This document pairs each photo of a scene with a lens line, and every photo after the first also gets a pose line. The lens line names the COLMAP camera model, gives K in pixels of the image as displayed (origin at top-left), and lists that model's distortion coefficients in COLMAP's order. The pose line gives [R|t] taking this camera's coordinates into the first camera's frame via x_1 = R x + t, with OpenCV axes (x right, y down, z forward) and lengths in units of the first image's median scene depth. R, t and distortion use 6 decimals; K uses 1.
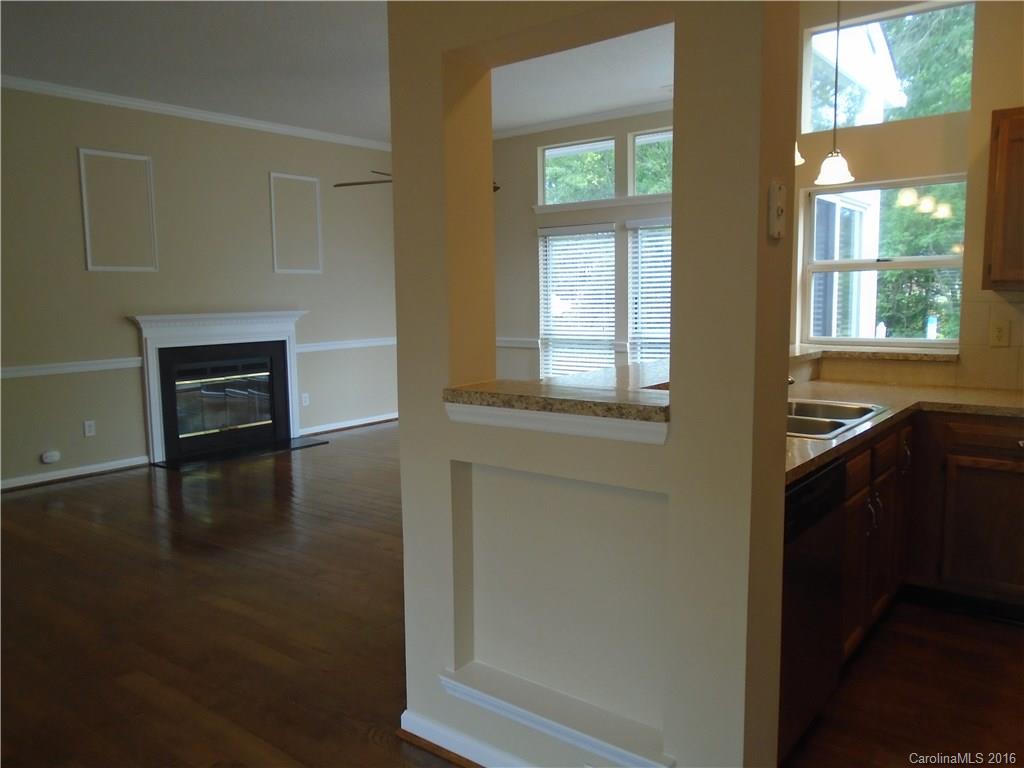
lens RADIAL K [[787.2, 0, 515.2], [0, 787.2, 380.4], [0, 0, 1]] dist [-0.003891, -0.002638]
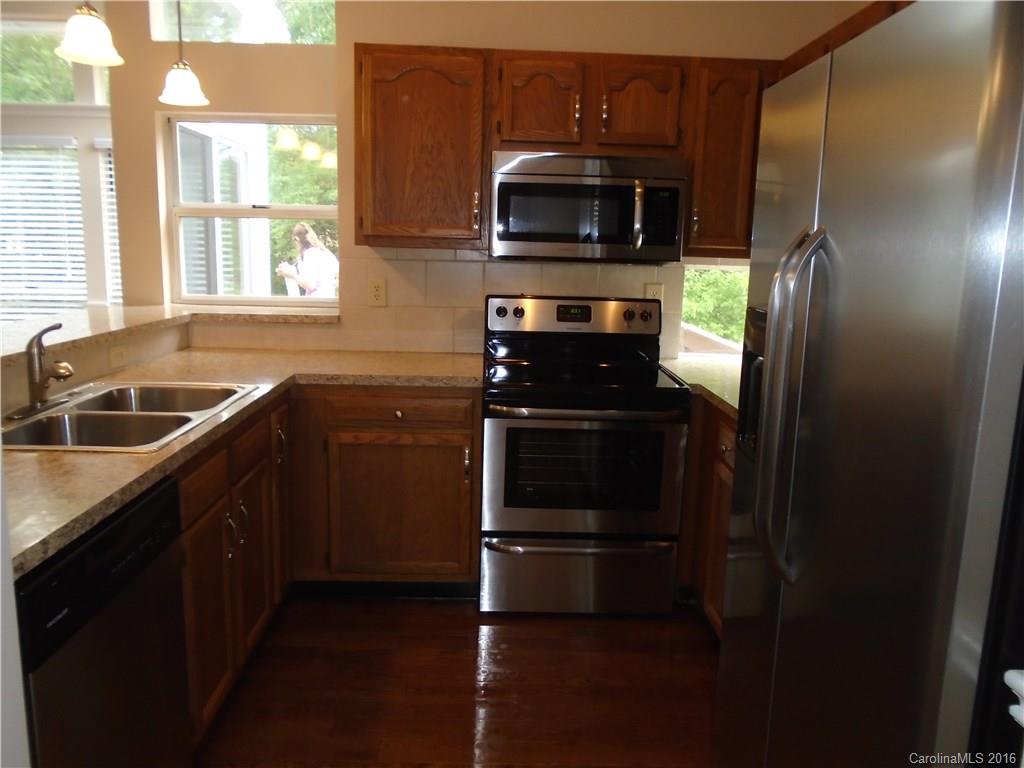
lens RADIAL K [[787.2, 0, 515.2], [0, 787.2, 380.4], [0, 0, 1]] dist [-0.003891, -0.002638]
pose [[0.767959, -0.077529, 0.635789, 0.132527], [0.035961, 0.996300, 0.078054, -0.021588], [-0.639489, -0.037078, 0.767906, 0.162307]]
